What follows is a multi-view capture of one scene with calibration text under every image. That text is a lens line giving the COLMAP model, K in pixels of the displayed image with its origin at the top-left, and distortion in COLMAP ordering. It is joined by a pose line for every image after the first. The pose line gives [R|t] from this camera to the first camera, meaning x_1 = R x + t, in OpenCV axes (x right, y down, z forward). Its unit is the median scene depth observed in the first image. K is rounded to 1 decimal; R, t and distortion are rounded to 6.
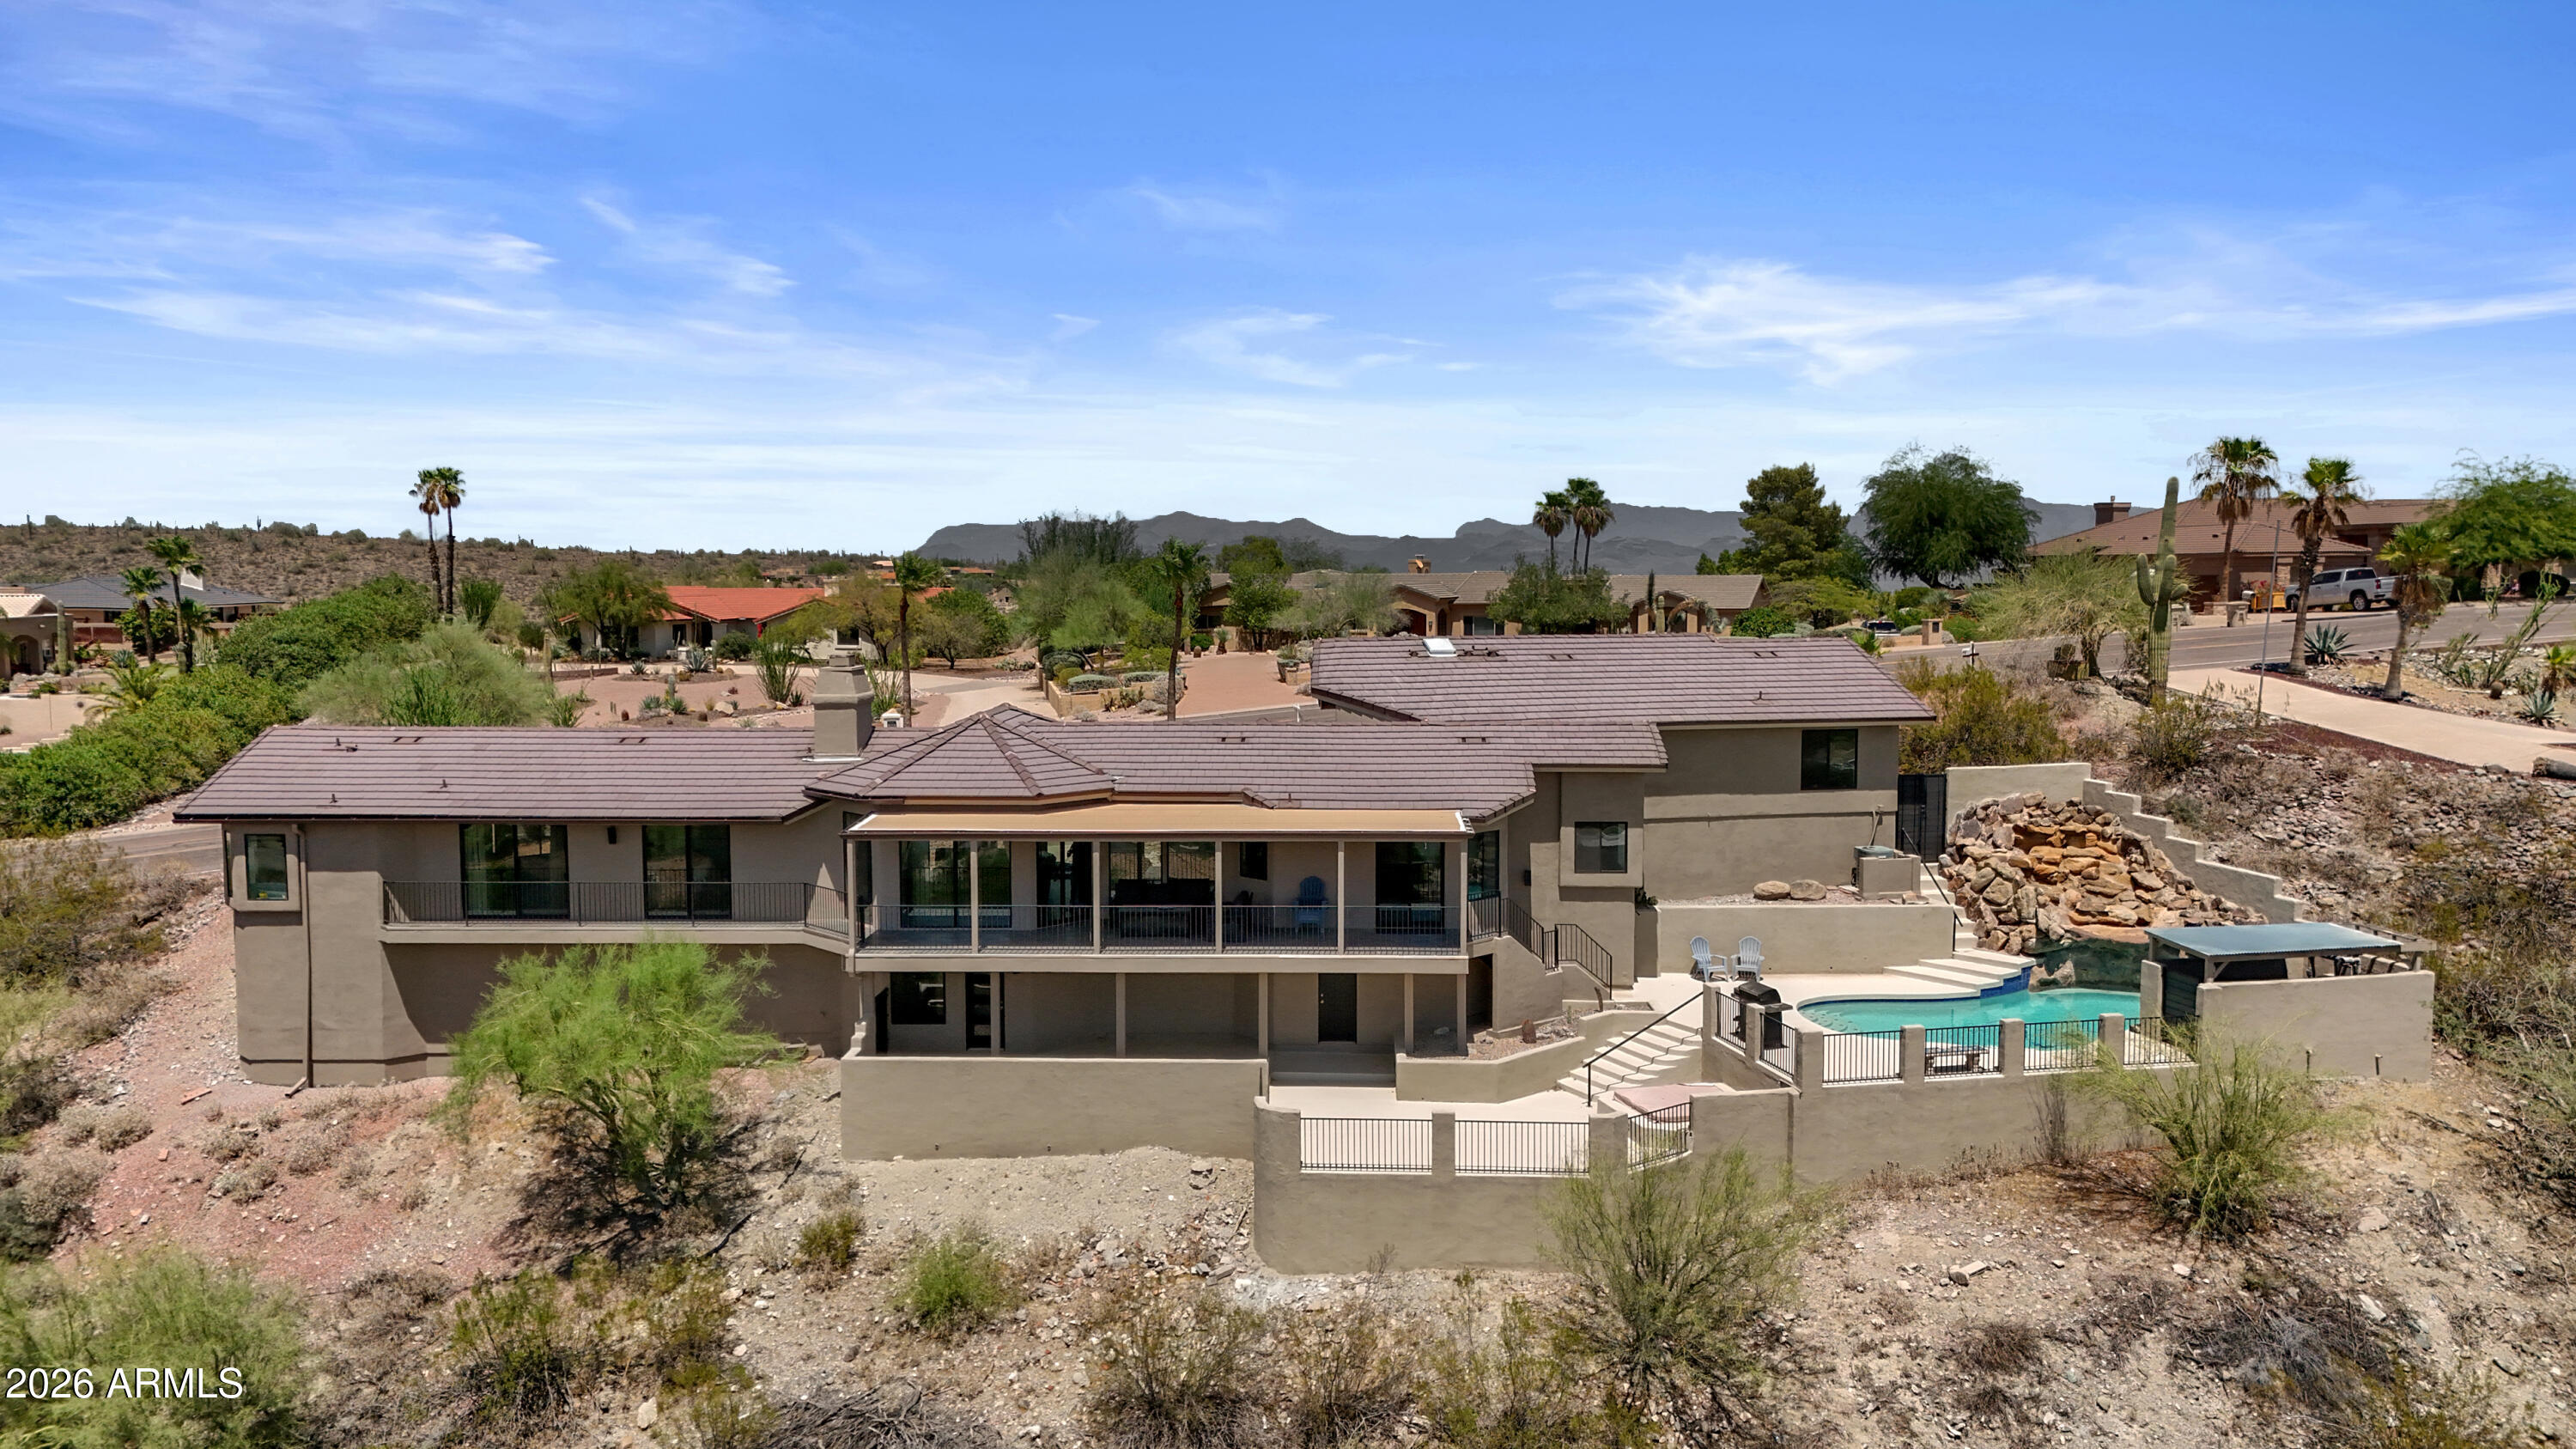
lens RADIAL K [[1897.8, 0, 1284.3], [0, 1897.8, 736.9], [0, 0, 1]] dist [0.083888, -0.047976]
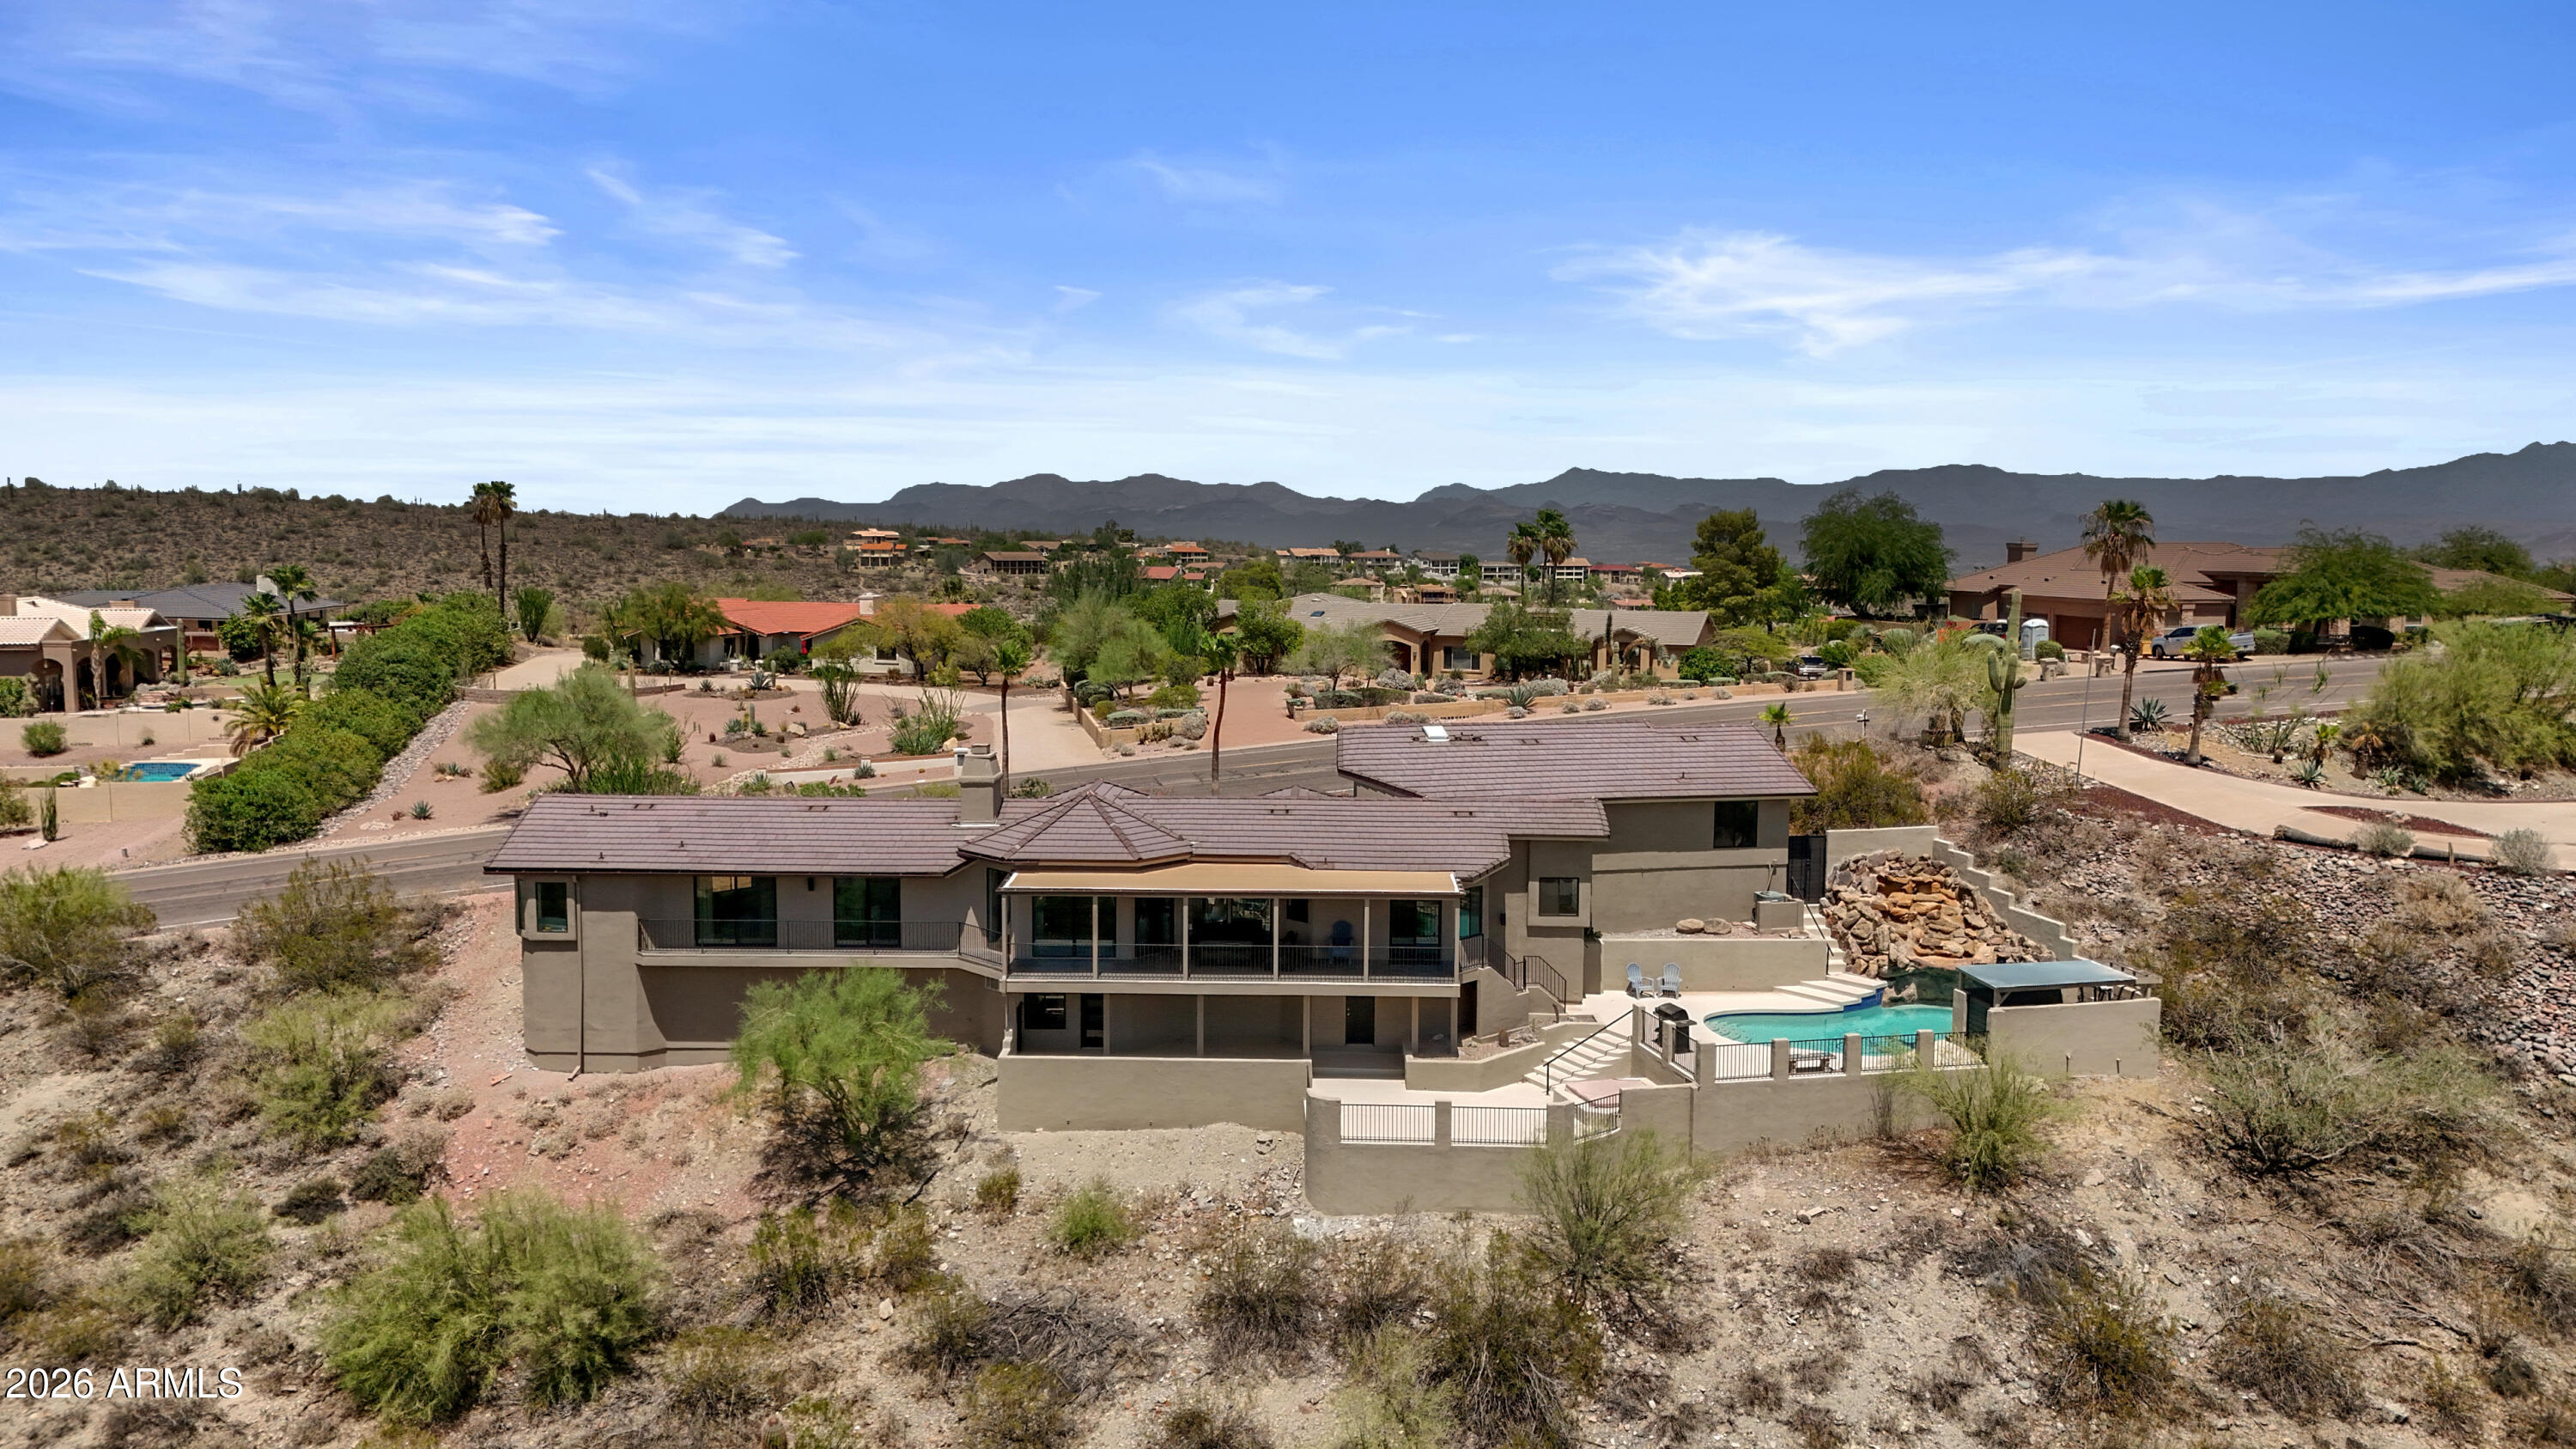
lens RADIAL K [[1897.8, 0, 1284.3], [0, 1897.8, 736.9], [0, 0, 1]] dist [0.083888, -0.047976]
pose [[0.999830, 0.007292, 0.016950, -0.048865], [-0.007621, 0.999782, 0.019464, -0.079883], [-0.016805, -0.019590, 0.999667, -0.324022]]
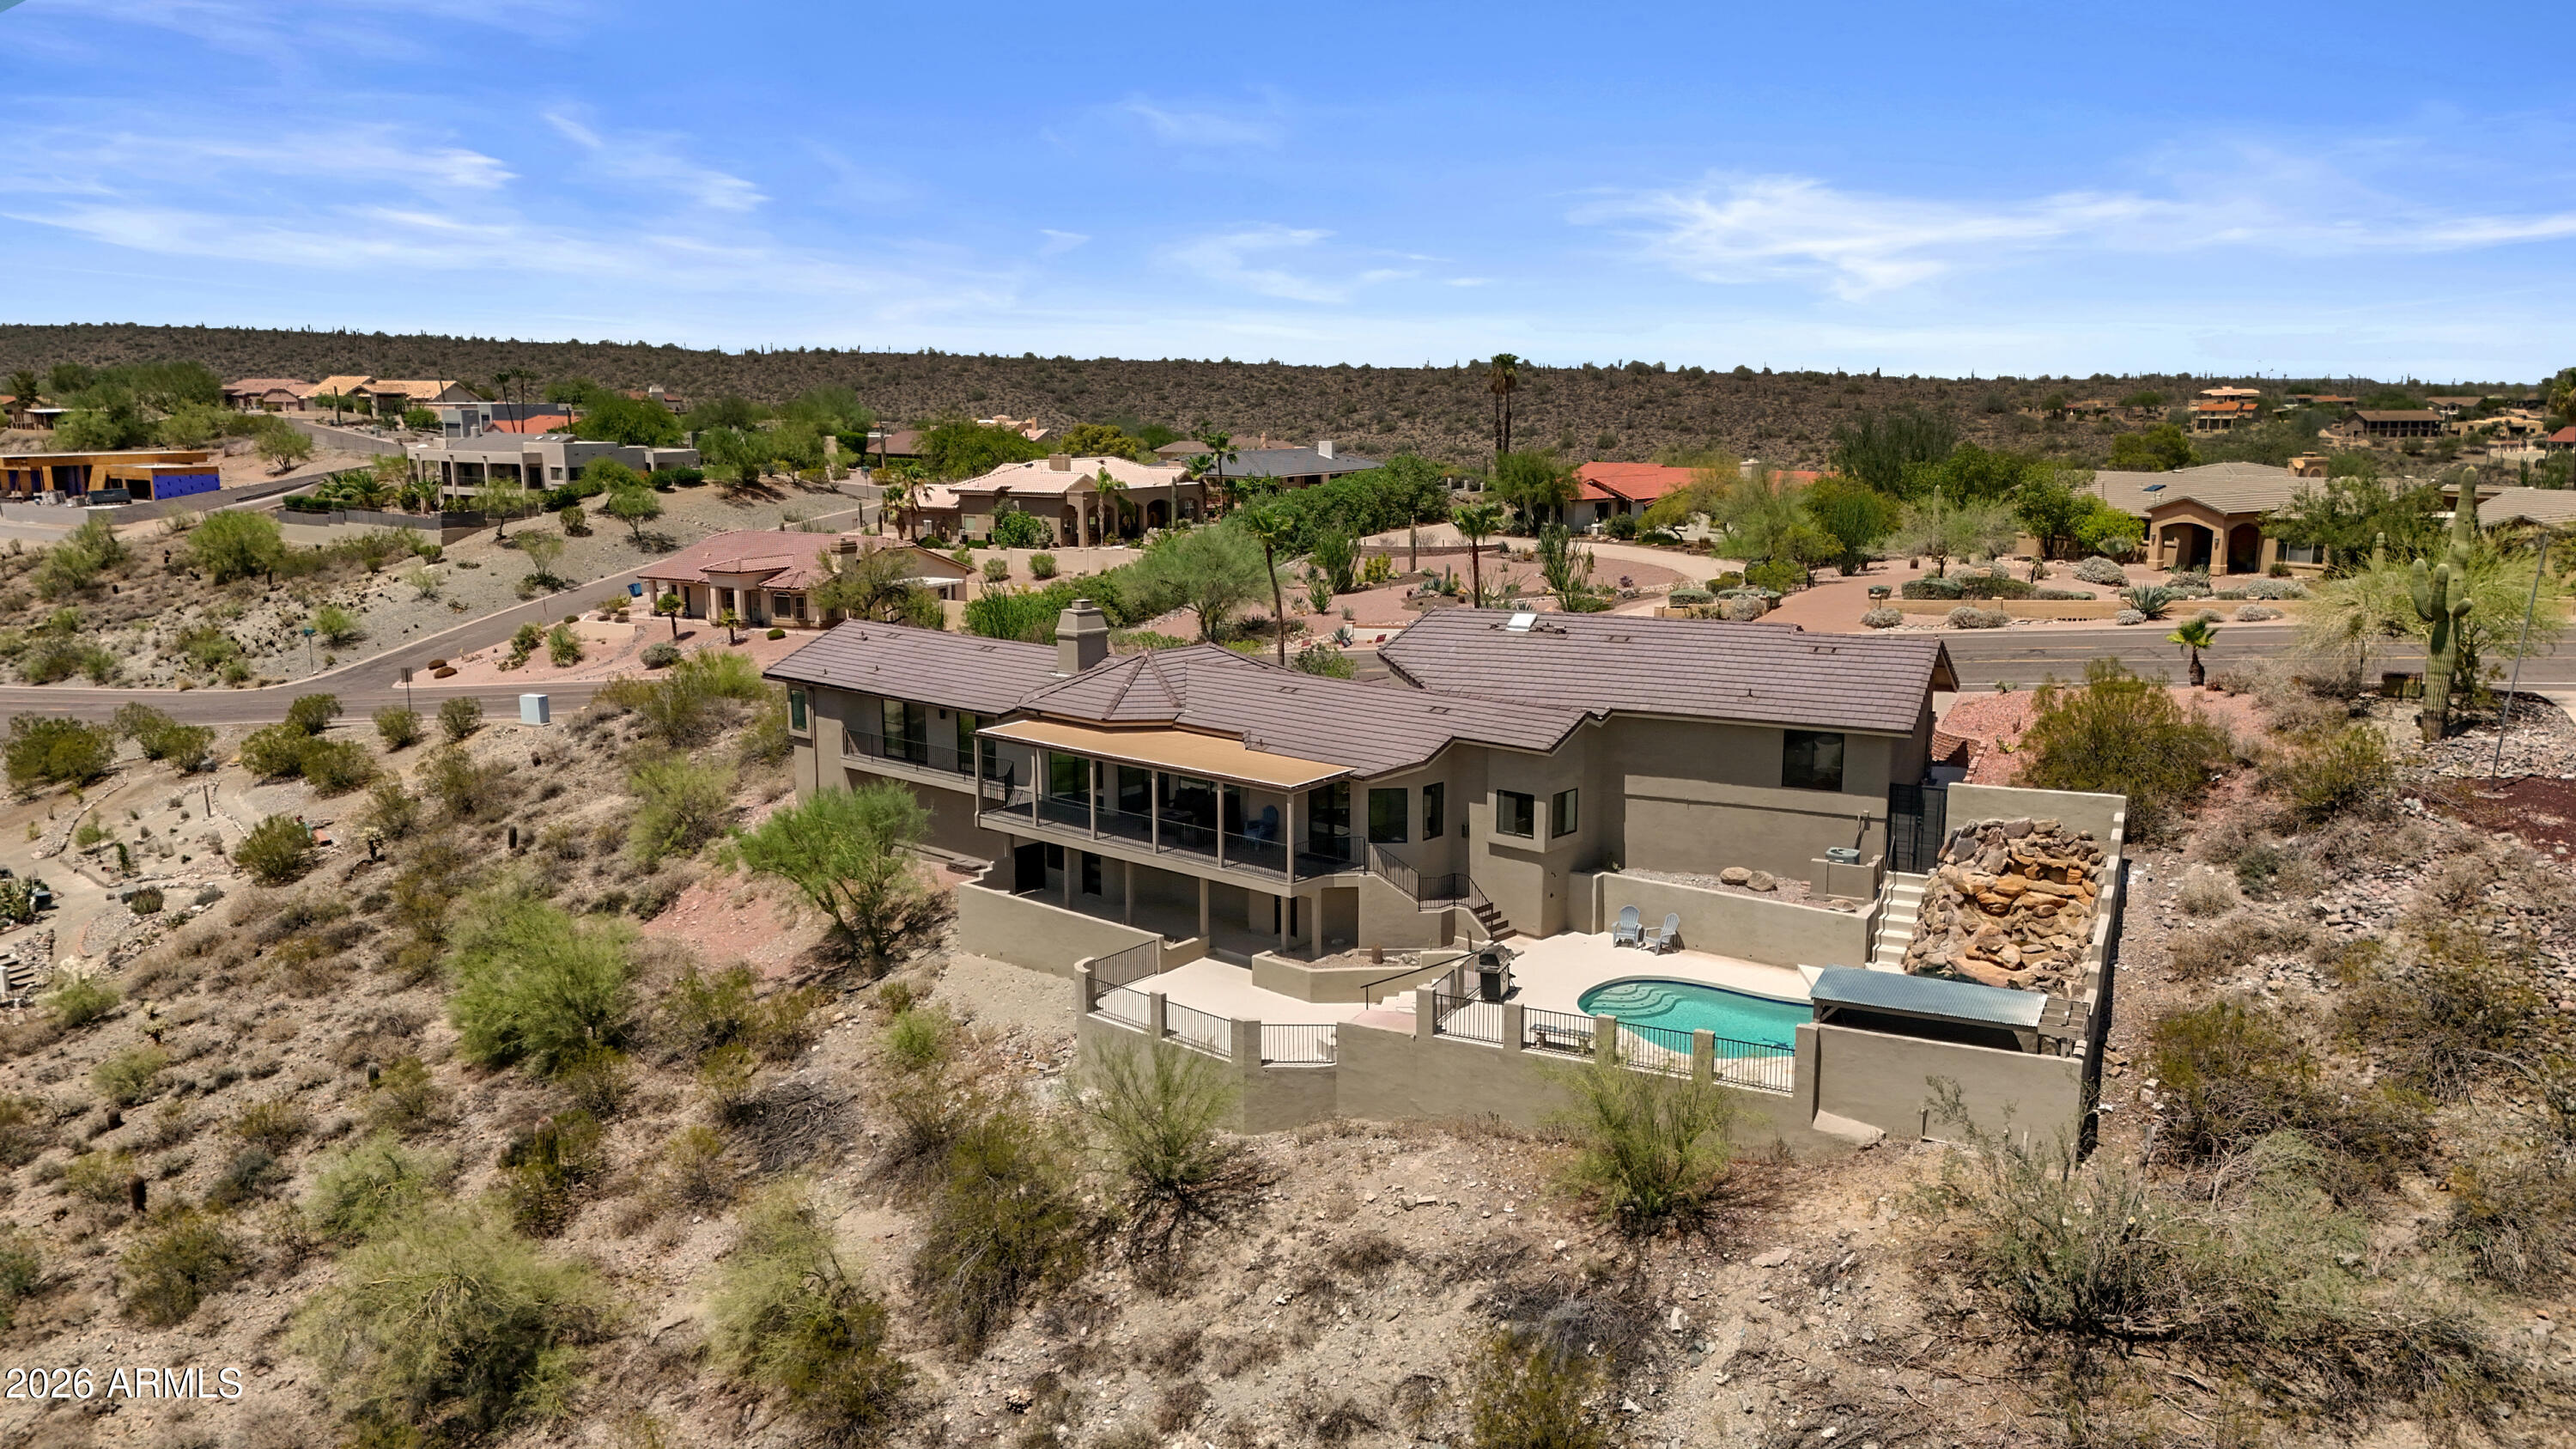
lens RADIAL K [[1897.8, 0, 1284.3], [0, 1897.8, 736.9], [0, 0, 1]] dist [0.083888, -0.047976]
pose [[0.770046, 0.114026, -0.627716, 0.807854], [-0.055892, 0.992173, 0.111665, -0.113632], [0.635535, -0.050903, 0.770392, 0.026525]]
